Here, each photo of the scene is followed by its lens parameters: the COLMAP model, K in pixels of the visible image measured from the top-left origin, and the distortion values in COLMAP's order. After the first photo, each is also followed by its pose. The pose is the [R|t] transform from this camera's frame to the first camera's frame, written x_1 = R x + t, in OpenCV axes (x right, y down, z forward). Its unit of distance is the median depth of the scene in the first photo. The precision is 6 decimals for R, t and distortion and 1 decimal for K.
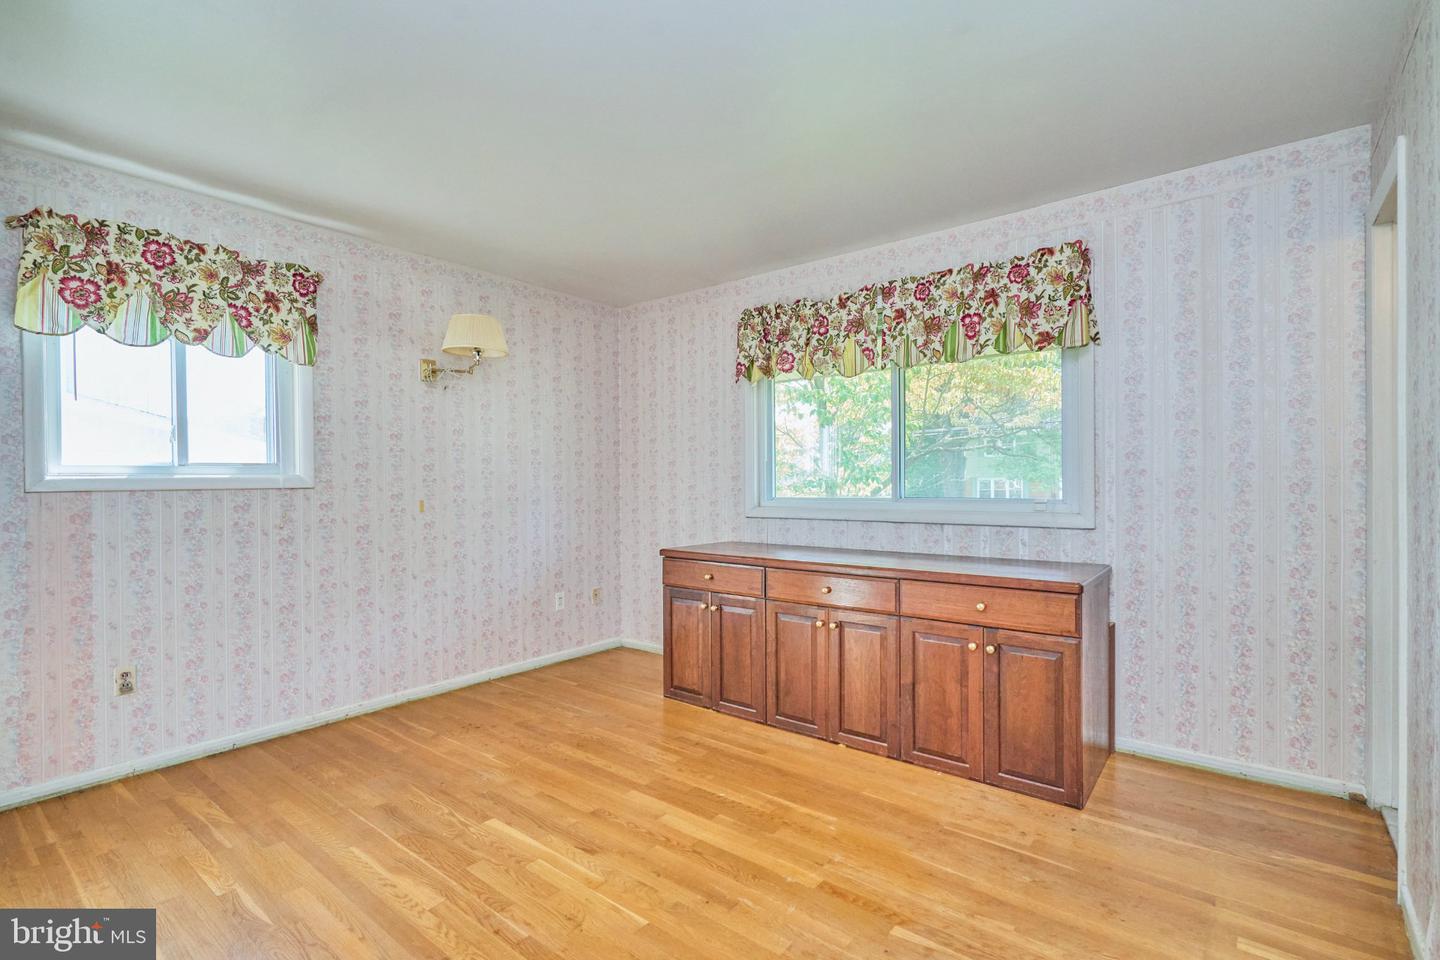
lens RADIAL K [[675.5, 0, 712.9], [0, 675.5, 482.0], [0, 0, 1]] dist [-0.000662, 0.002248]
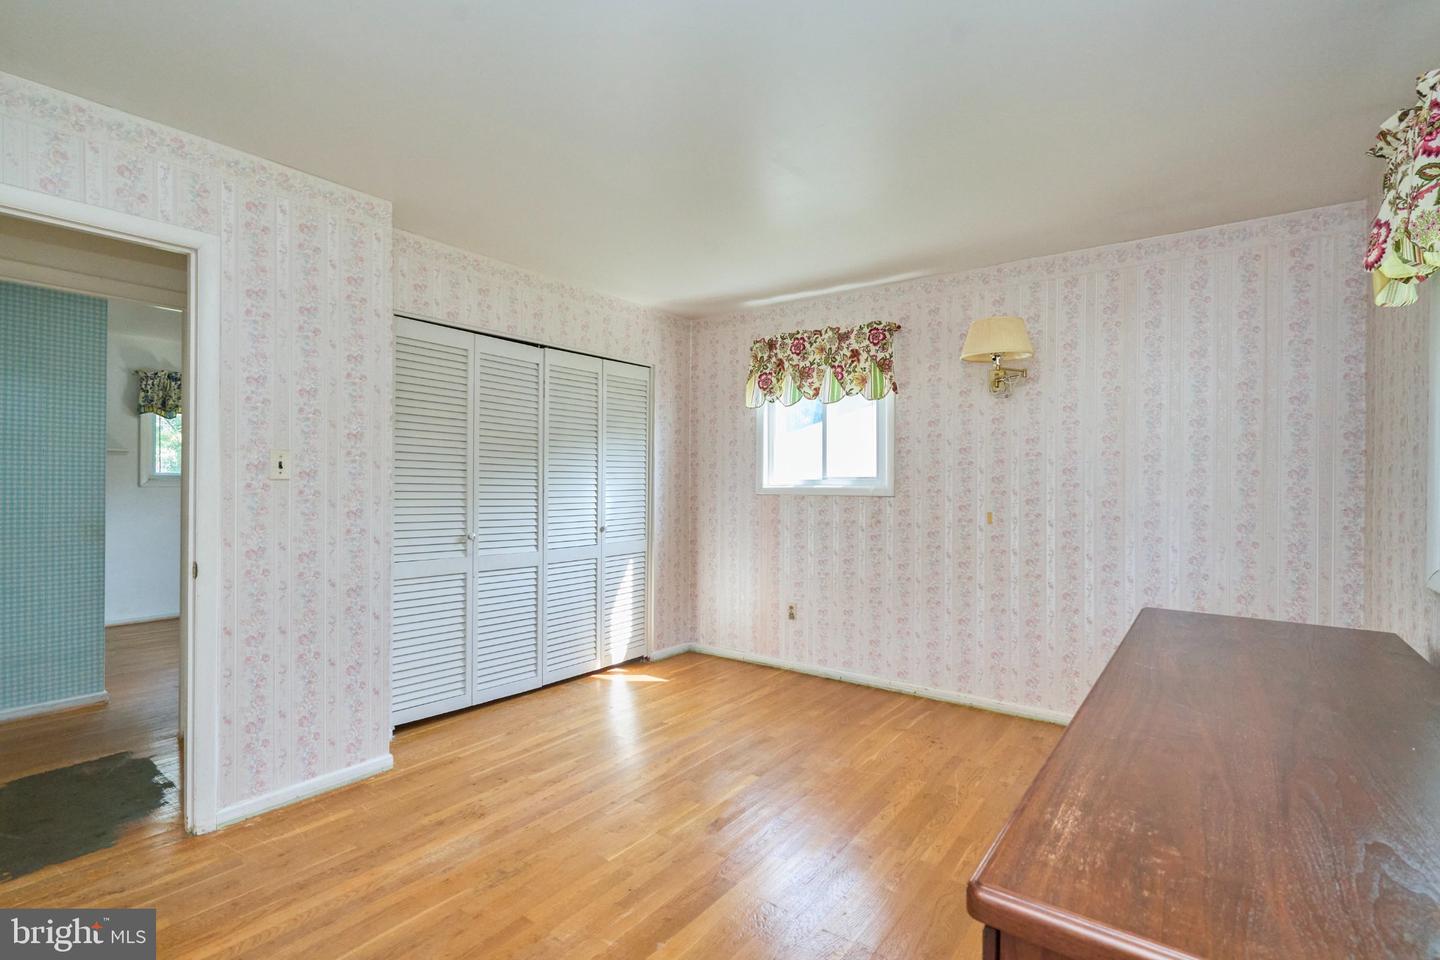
lens RADIAL K [[675.5, 0, 726.1], [0, 675.5, 482.8], [0, 0, 1]] dist [-0.000662, 0.002248]
pose [[0.037155, 0.009092, -0.999268, 0.658214], [-0.008029, 0.999929, 0.008800, -0.026376], [0.999277, 0.007696, 0.037225, 0.680804]]
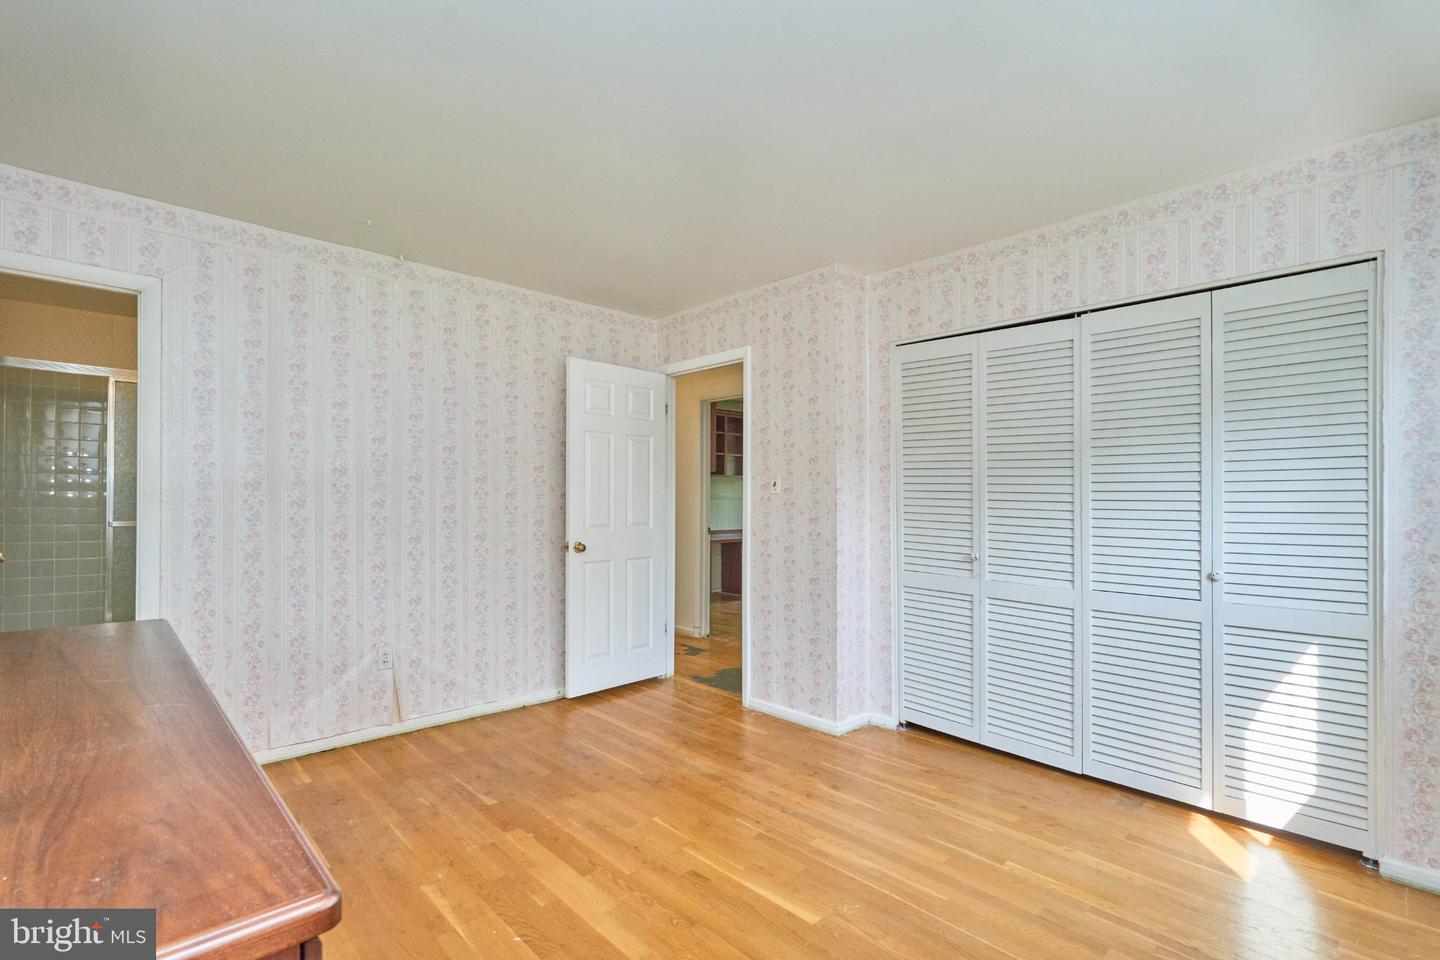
lens RADIAL K [[675.5, 0, 705.3], [0, 675.5, 500.5], [0, 0, 1]] dist [-0.000662, 0.002248]
pose [[-0.987353, -0.003515, 0.158499, -0.247545], [-0.003191, 0.999992, 0.002300, -0.009213], [-0.158506, 0.001765, -0.987356, 1.386790]]
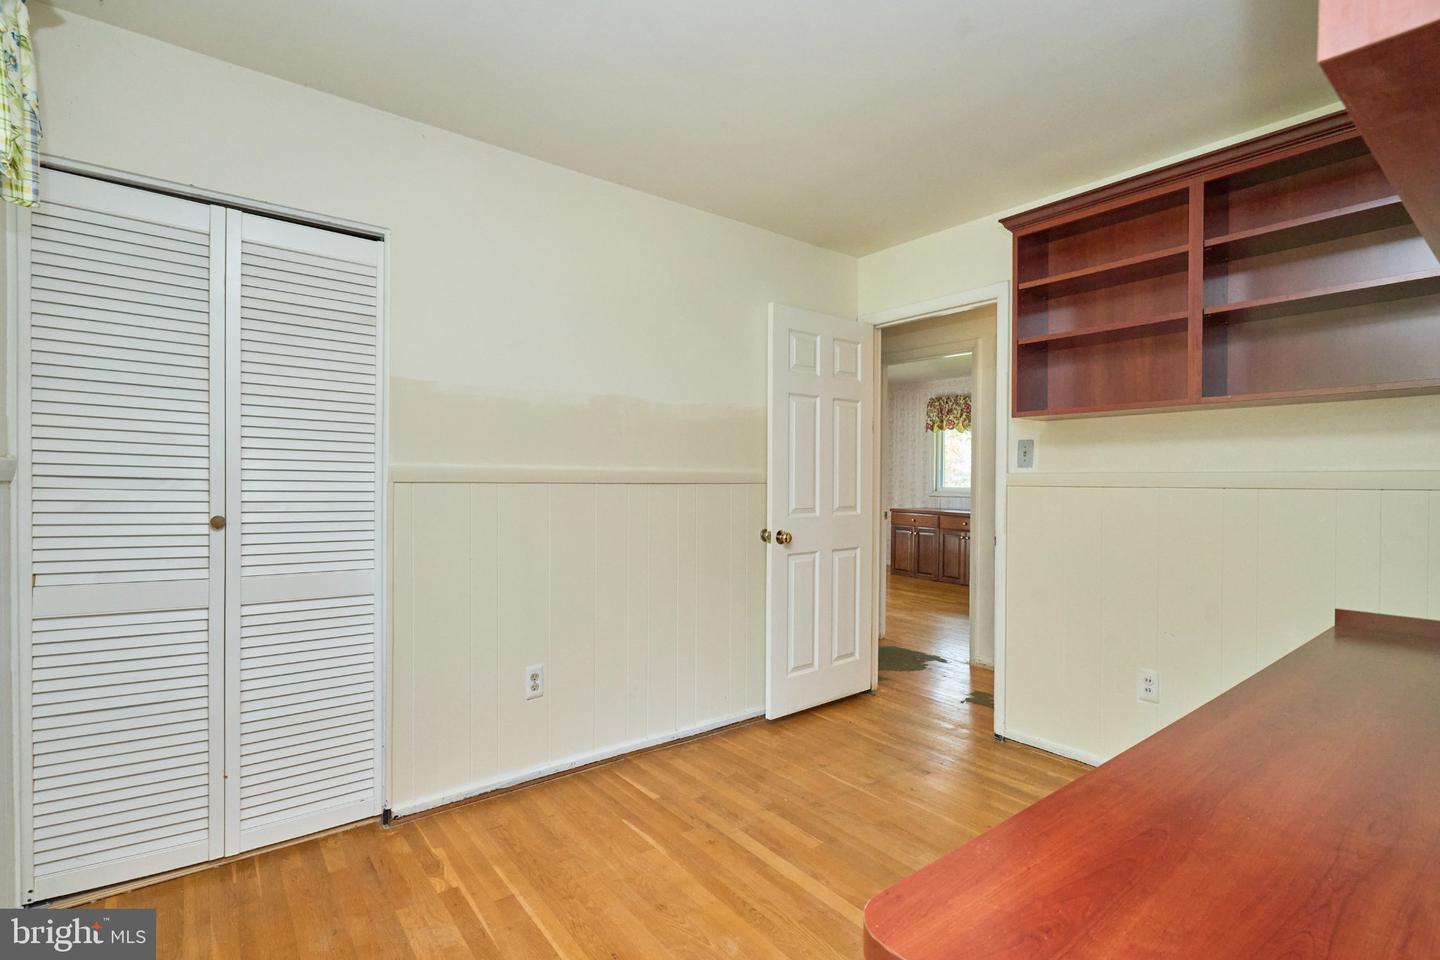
lens RADIAL K [[675.5, 0, 718.5], [0, 675.5, 481.3], [0, 0, 1]] dist [-0.000662, 0.002248]
pose [[0.973215, 0.017151, -0.229255, -0.144921], [-0.014790, 0.999818, 0.012011, -0.012361], [0.229419, -0.008299, 0.973292, -1.594031]]
